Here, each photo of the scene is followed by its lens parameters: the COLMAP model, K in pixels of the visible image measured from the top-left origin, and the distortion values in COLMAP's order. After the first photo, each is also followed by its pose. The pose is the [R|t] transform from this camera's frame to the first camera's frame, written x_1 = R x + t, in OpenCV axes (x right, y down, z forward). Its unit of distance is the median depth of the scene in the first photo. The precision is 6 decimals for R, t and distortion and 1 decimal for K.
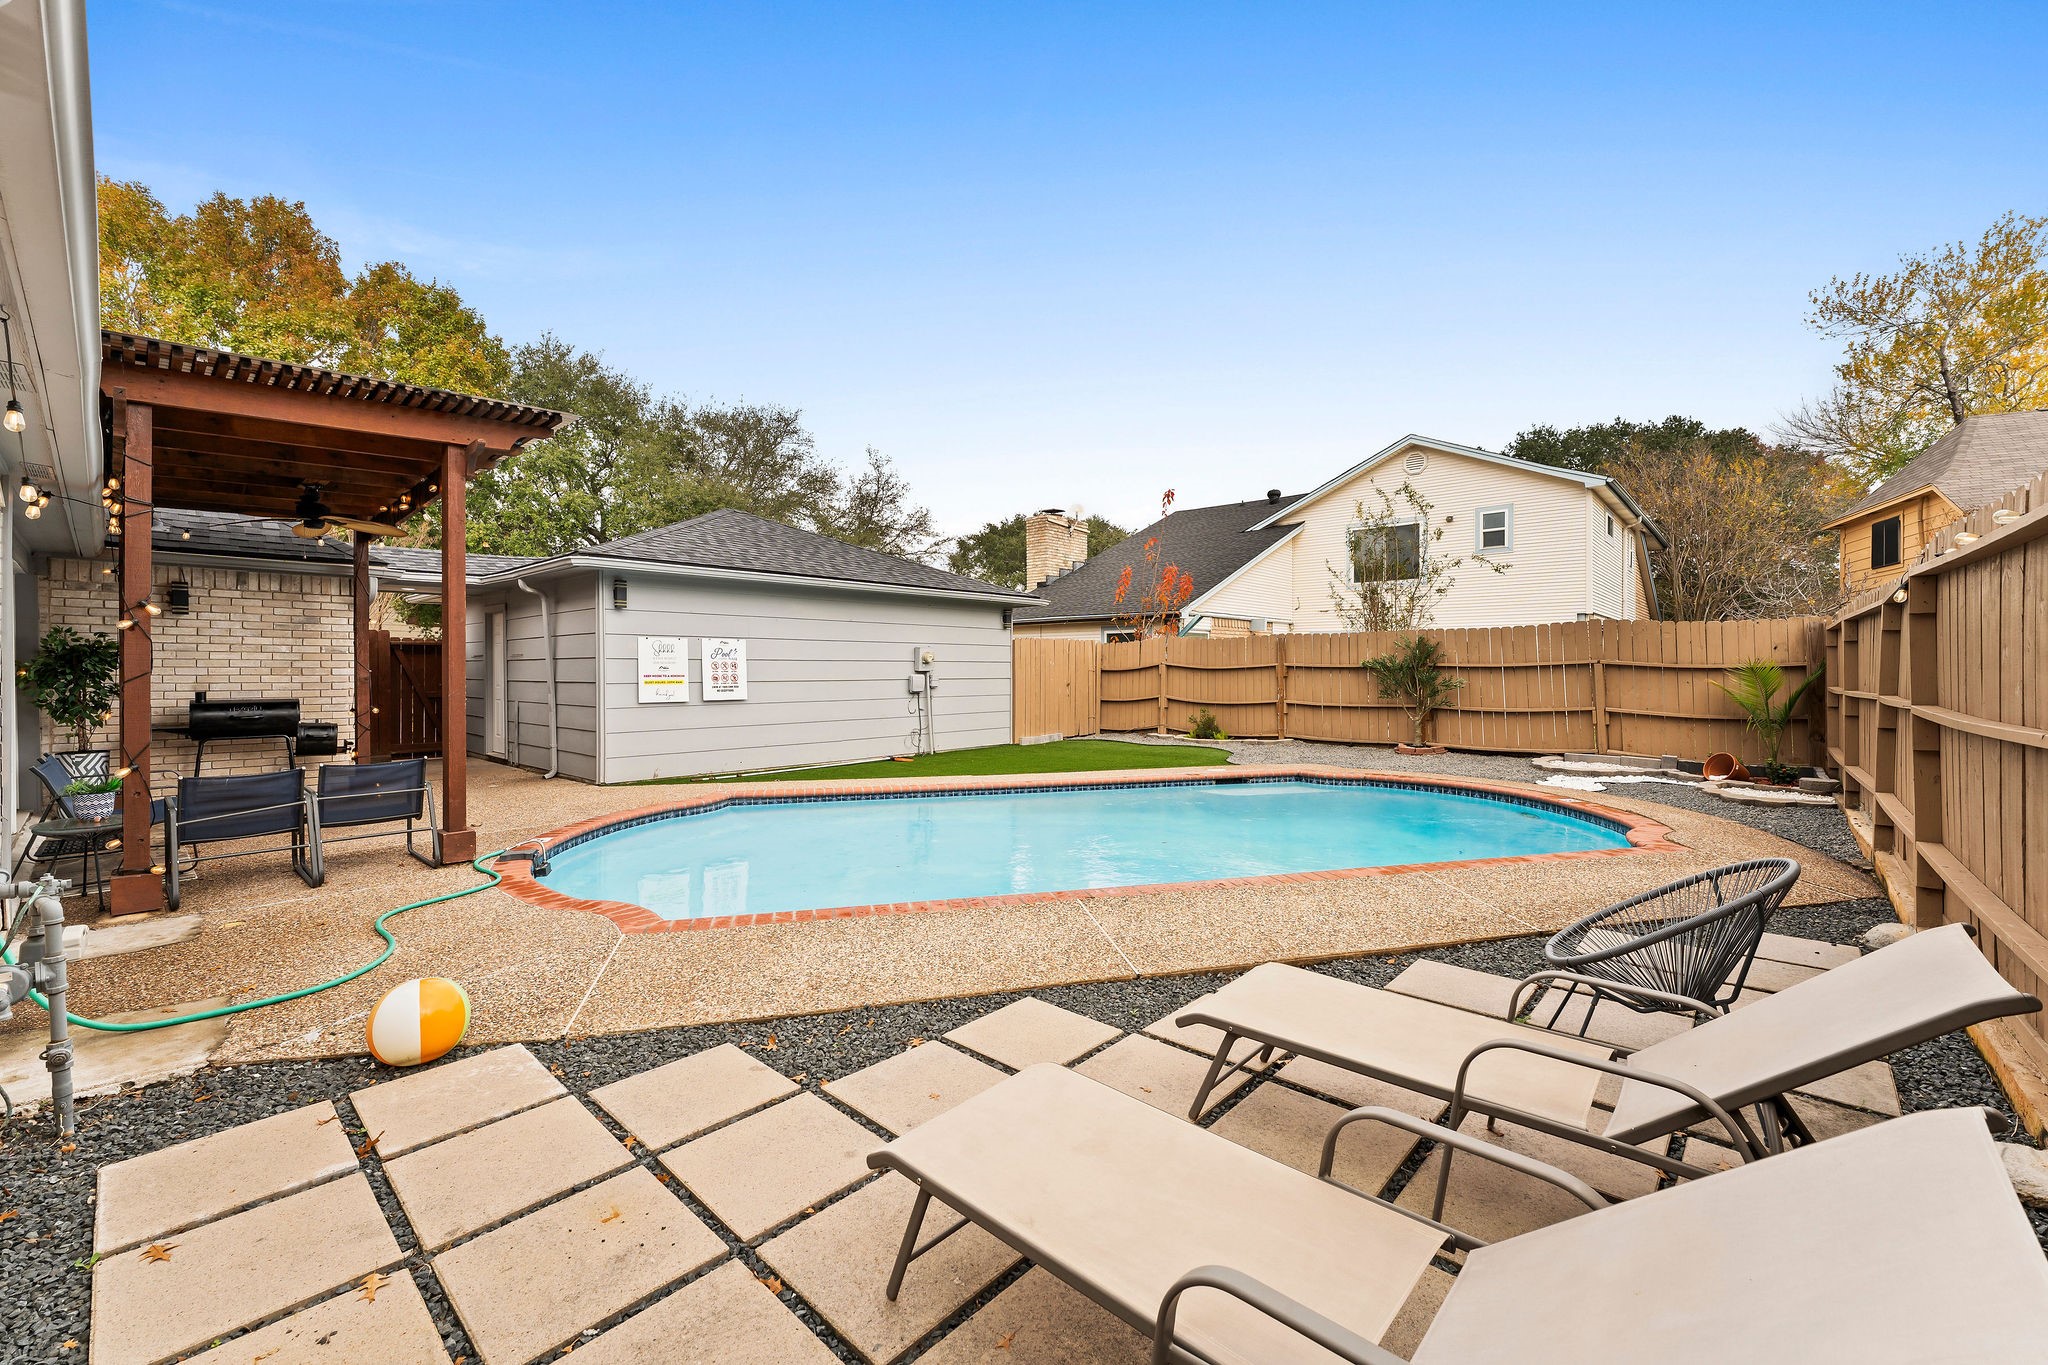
lens RADIAL K [[821.7, 0, 1021.5], [0, 821.7, 668.1], [0, 0, 1]] dist [-0.000242, -0.000166]
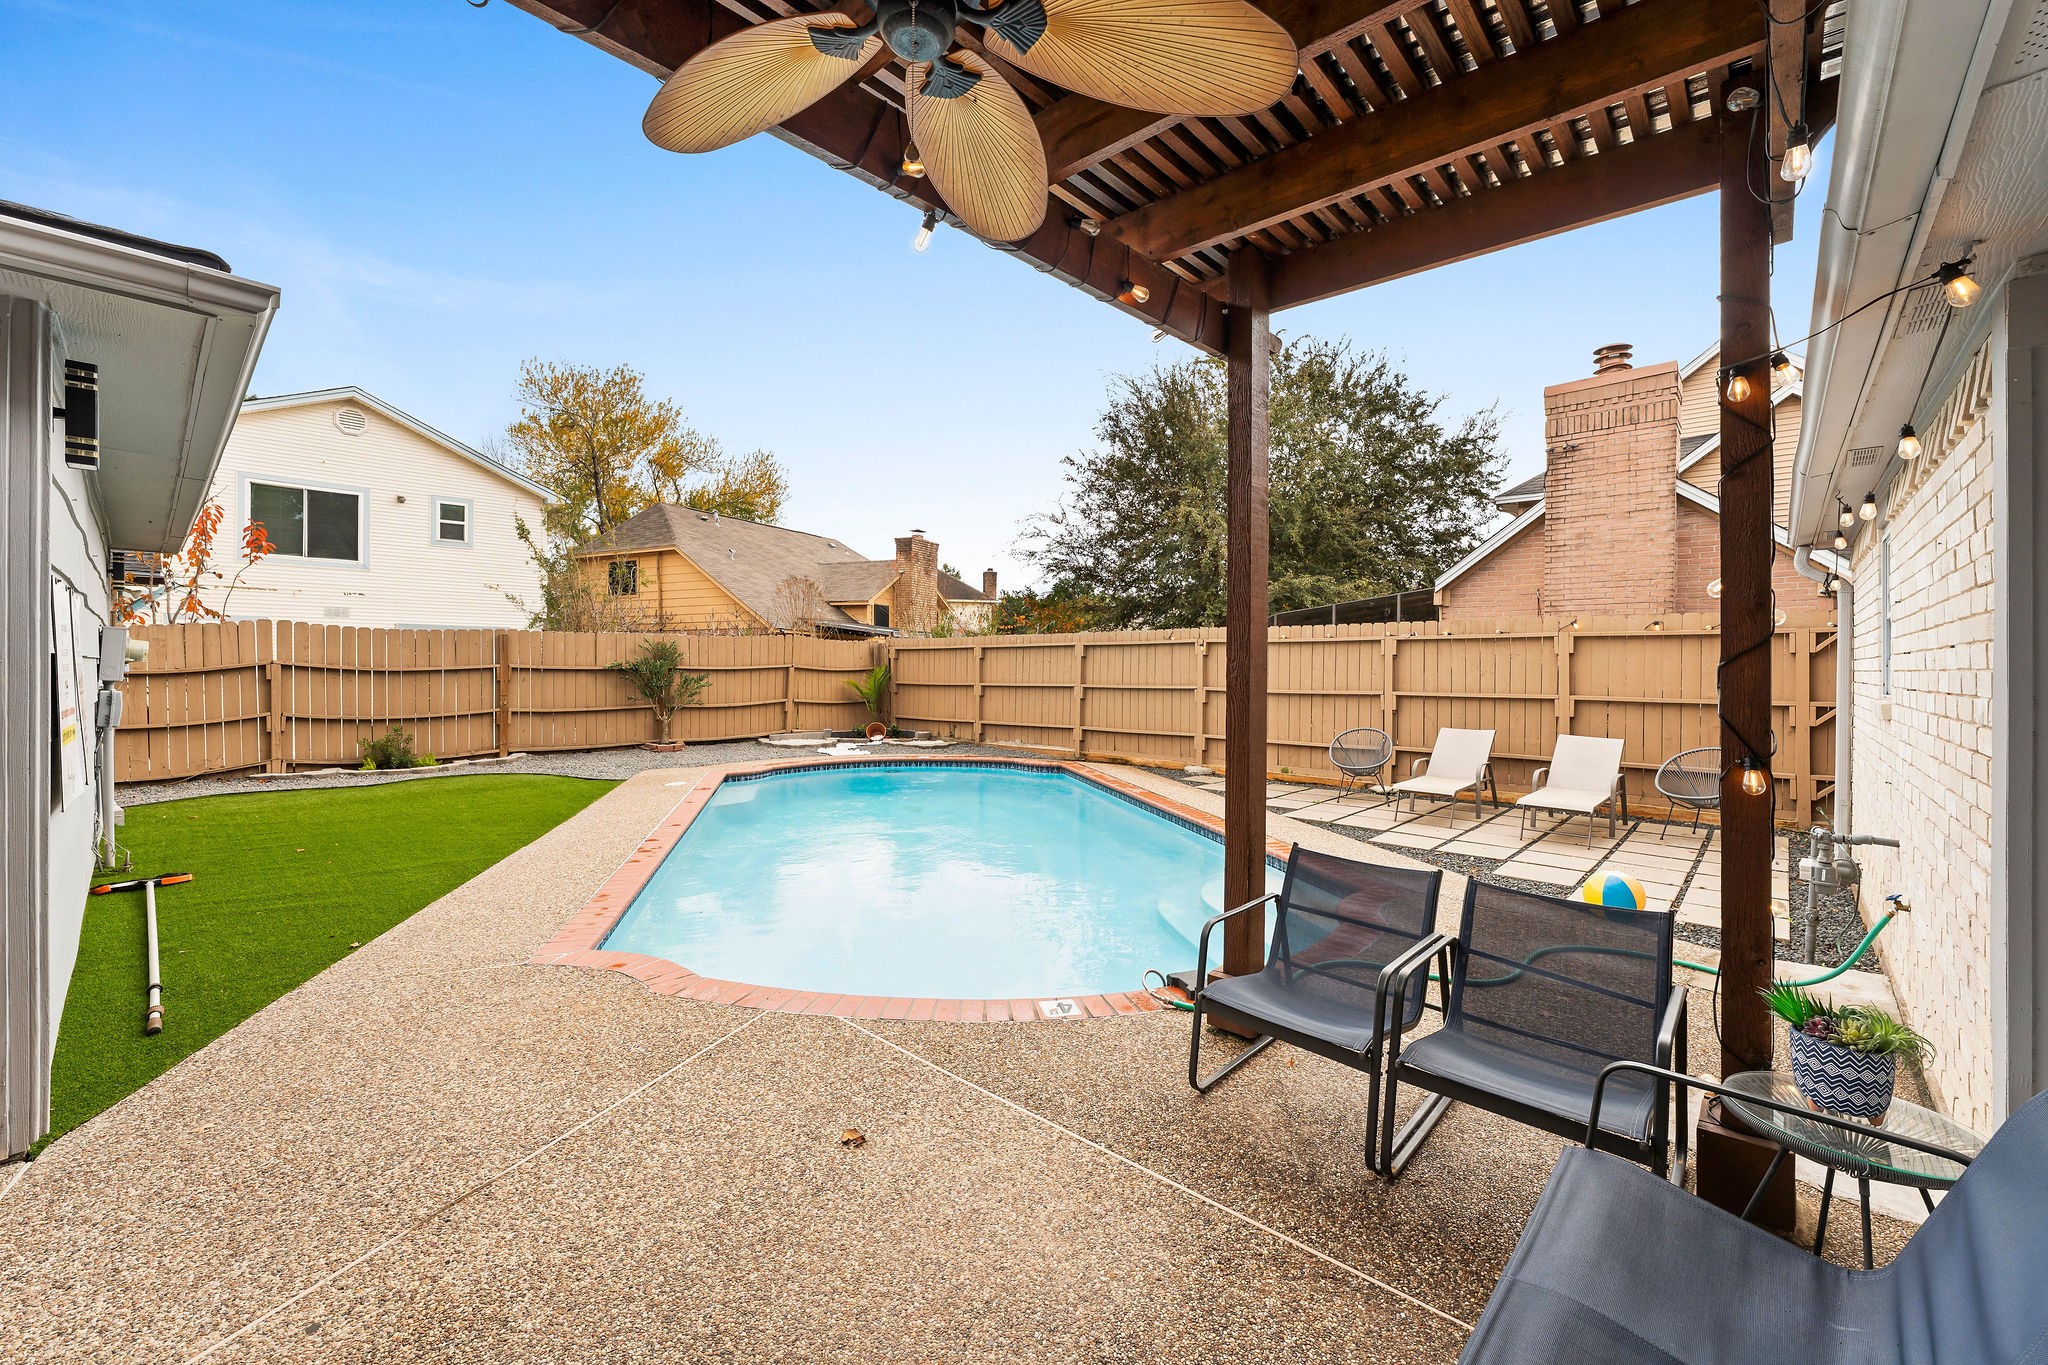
lens RADIAL K [[821.7, 0, 1021.5], [0, 821.7, 668.1], [0, 0, 1]] dist [-0.000242, -0.000166]
pose [[0.009935, 0.001983, 0.999949, -0.508750], [-0.000972, 0.999998, -0.001974, -0.000357], [-0.999950, -0.000953, 0.009937, 0.476046]]
